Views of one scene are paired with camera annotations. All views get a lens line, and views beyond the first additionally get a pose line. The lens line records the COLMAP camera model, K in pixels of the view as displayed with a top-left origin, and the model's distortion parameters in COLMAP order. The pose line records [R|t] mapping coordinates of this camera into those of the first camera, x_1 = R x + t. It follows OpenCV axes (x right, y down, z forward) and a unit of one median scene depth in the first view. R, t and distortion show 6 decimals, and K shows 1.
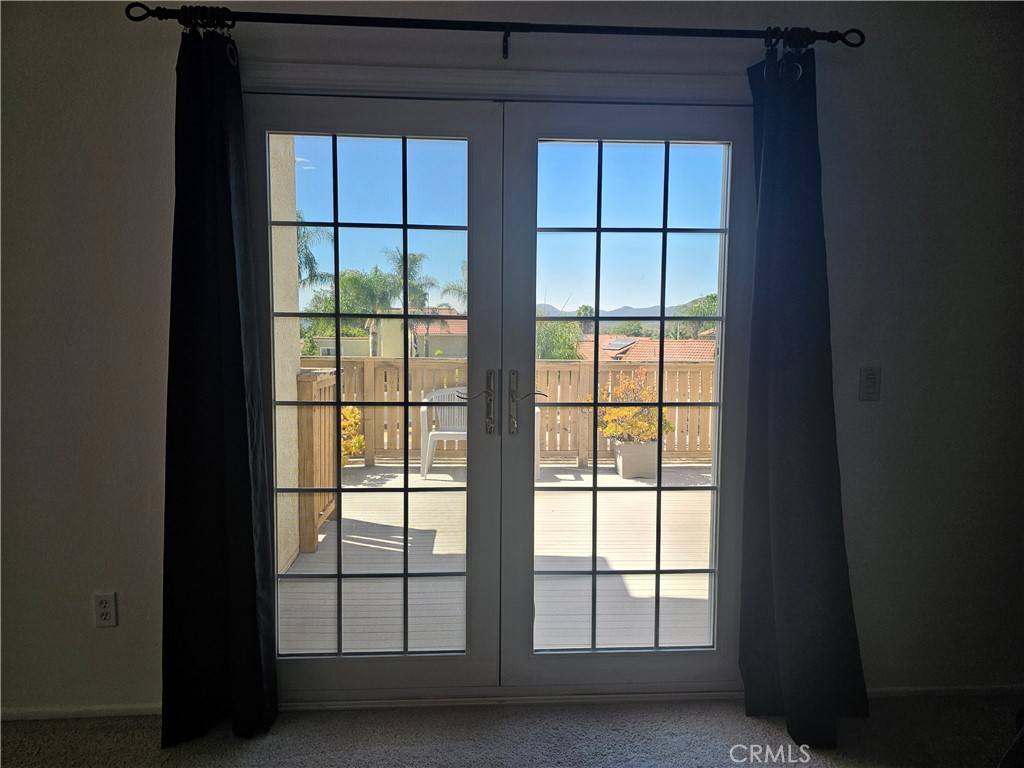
lens RADIAL K [[684.1, 0, 512.0], [0, 684.1, 384.0], [0, 0, 1]] dist [0.143856, -0.072982]
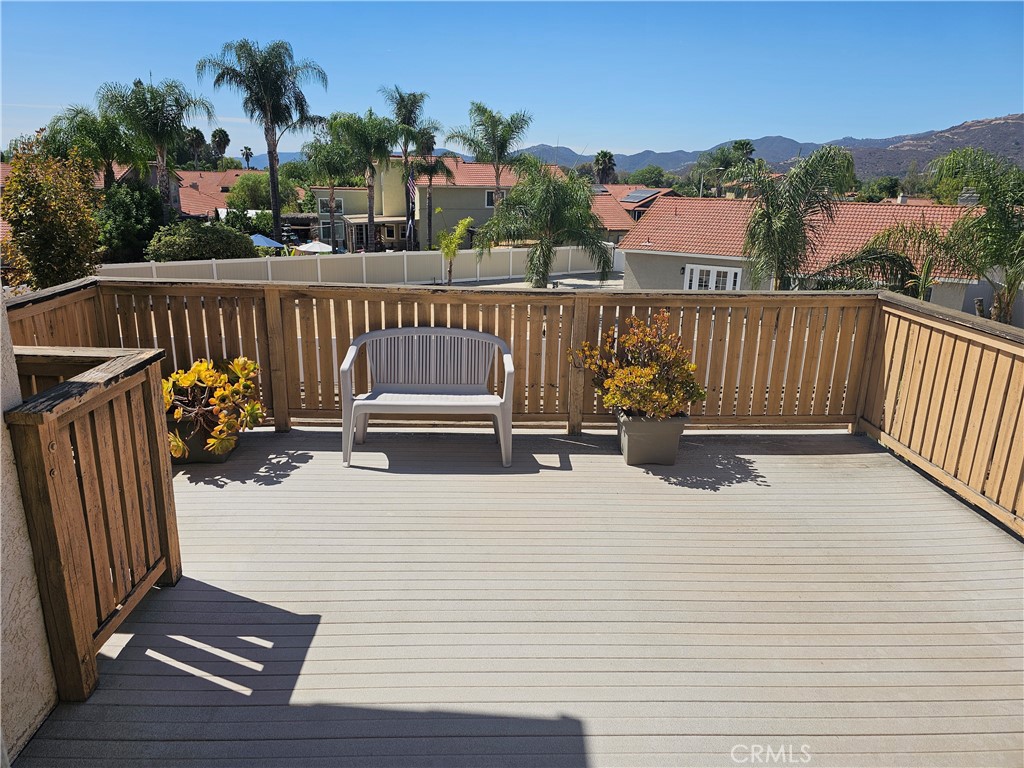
lens RADIAL K [[682.3, 0, 503.5], [0, 682.3, 375.6], [0, 0, 1]] dist [0.078070, -0.073213]
pose [[0.999358, 0.022708, -0.027709, 0.008241], [-0.016570, 0.978738, 0.204445, -0.015996], [0.031763, -0.203854, 0.978486, 0.052309]]
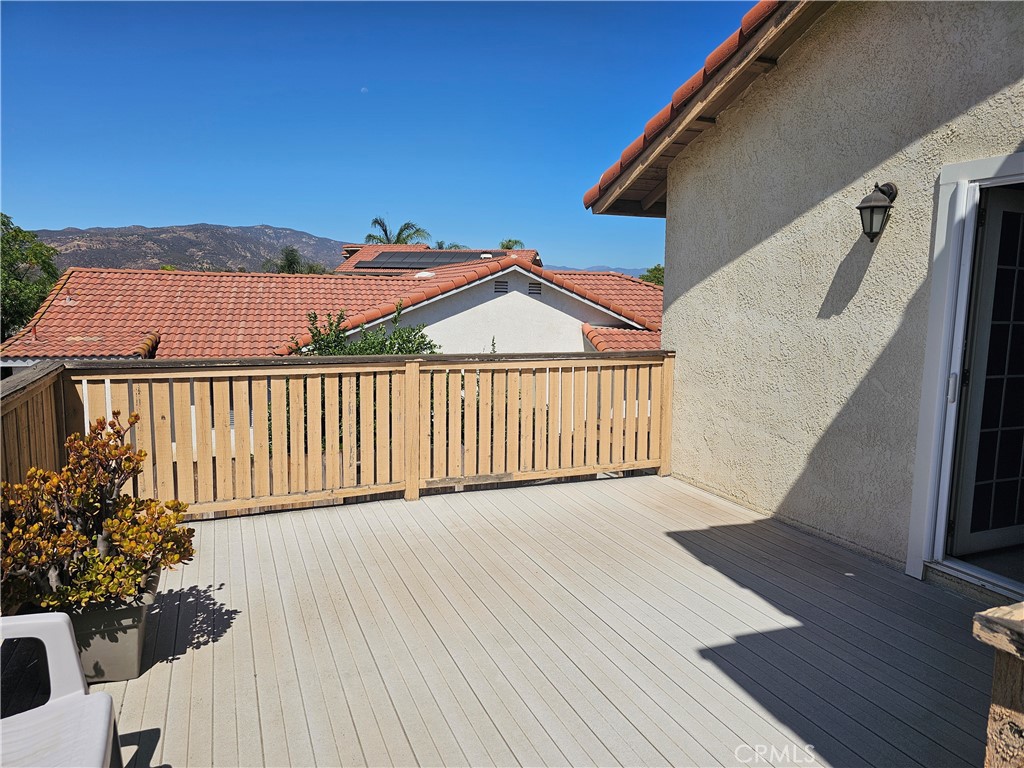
lens RADIAL K [[682.3, 0, 503.5], [0, 682.3, 375.6], [0, 0, 1]] dist [0.078070, -0.073213]
pose [[-0.318596, -0.122913, 0.939888, -0.046678], [0.055341, 0.987454, 0.147892, -0.015993], [-0.946274, 0.099132, -0.307797, 0.146808]]
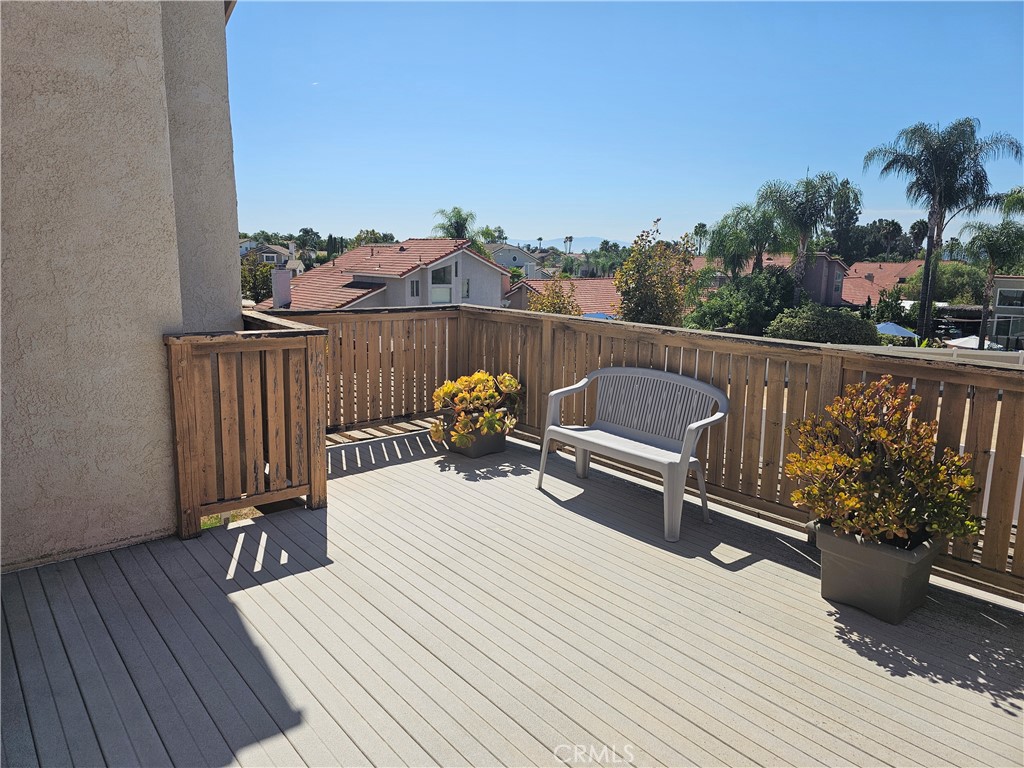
lens RADIAL K [[682.3, 0, 503.5], [0, 682.3, 375.6], [0, 0, 1]] dist [0.078070, -0.073213]
pose [[0.585111, 0.142665, -0.798306, 0.065234], [-0.075352, 0.989710, 0.121643, -0.010230], [0.807445, -0.011021, 0.589840, 0.086299]]
